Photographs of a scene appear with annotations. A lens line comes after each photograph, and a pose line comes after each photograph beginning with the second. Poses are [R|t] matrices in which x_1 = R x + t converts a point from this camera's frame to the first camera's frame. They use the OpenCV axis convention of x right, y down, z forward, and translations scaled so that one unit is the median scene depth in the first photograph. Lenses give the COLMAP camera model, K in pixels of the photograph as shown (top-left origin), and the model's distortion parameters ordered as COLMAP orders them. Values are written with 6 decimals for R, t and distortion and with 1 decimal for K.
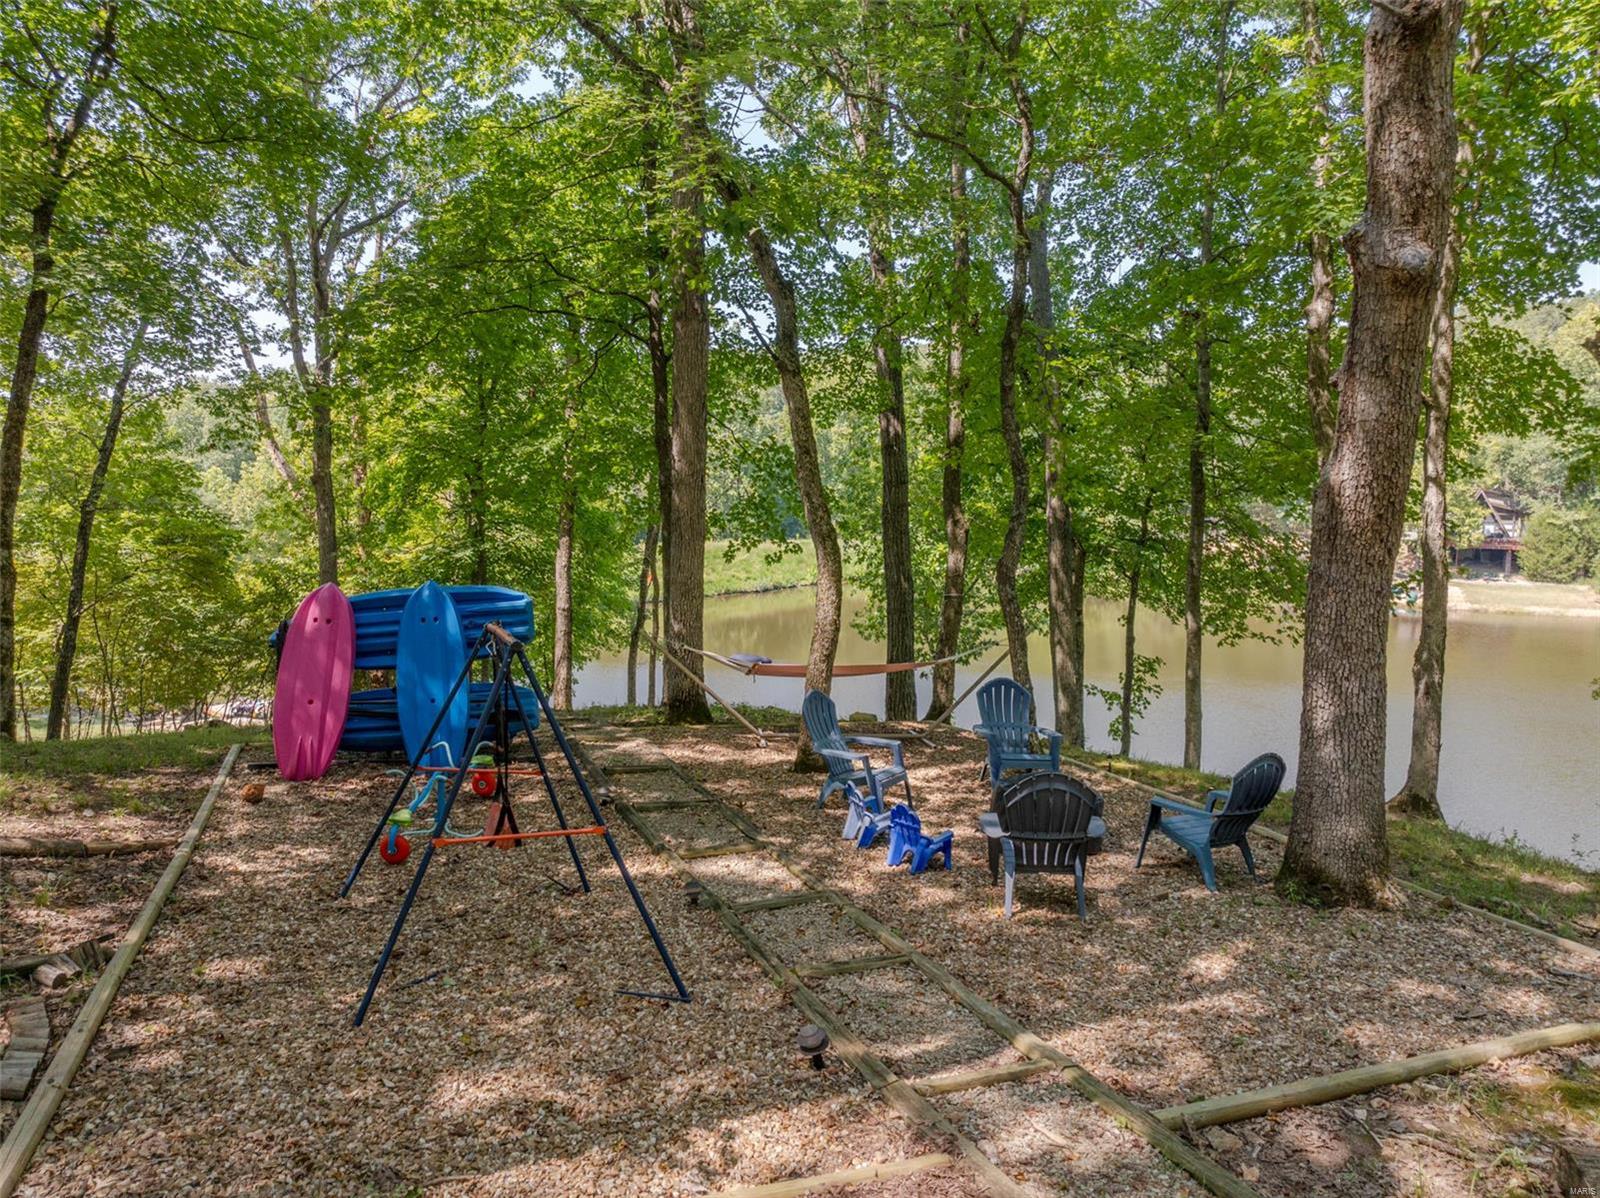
lens RADIAL K [[1124.0, 0, 798.9], [0, 1124.0, 593.1], [0, 0, 1]] dist [-0.028647, -0.008297]
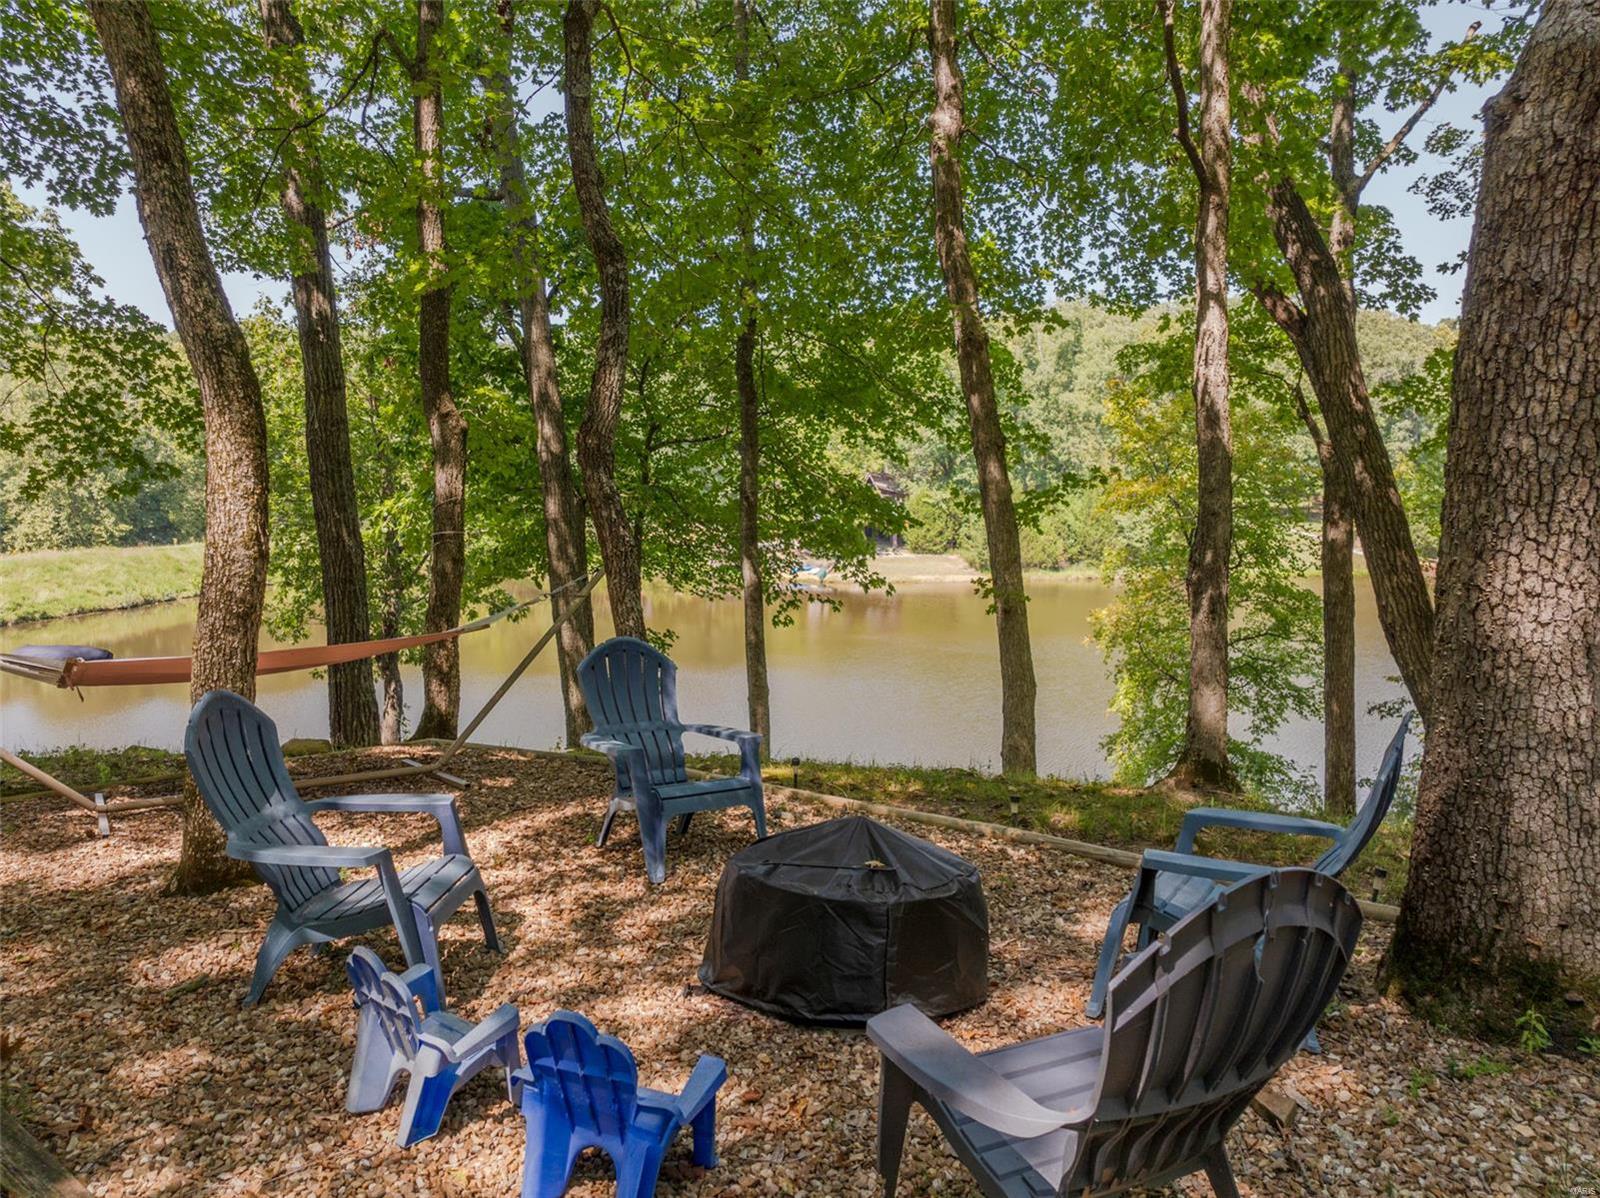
lens RADIAL K [[1124.0, 0, 802.3], [0, 1124.0, 603.9], [0, 0, 1]] dist [-0.028647, -0.008297]
pose [[0.870928, -0.063448, 0.487298, 0.002772], [0.059042, 0.997957, 0.024413, 0.037763], [-0.487851, 0.007509, 0.872895, 0.367042]]
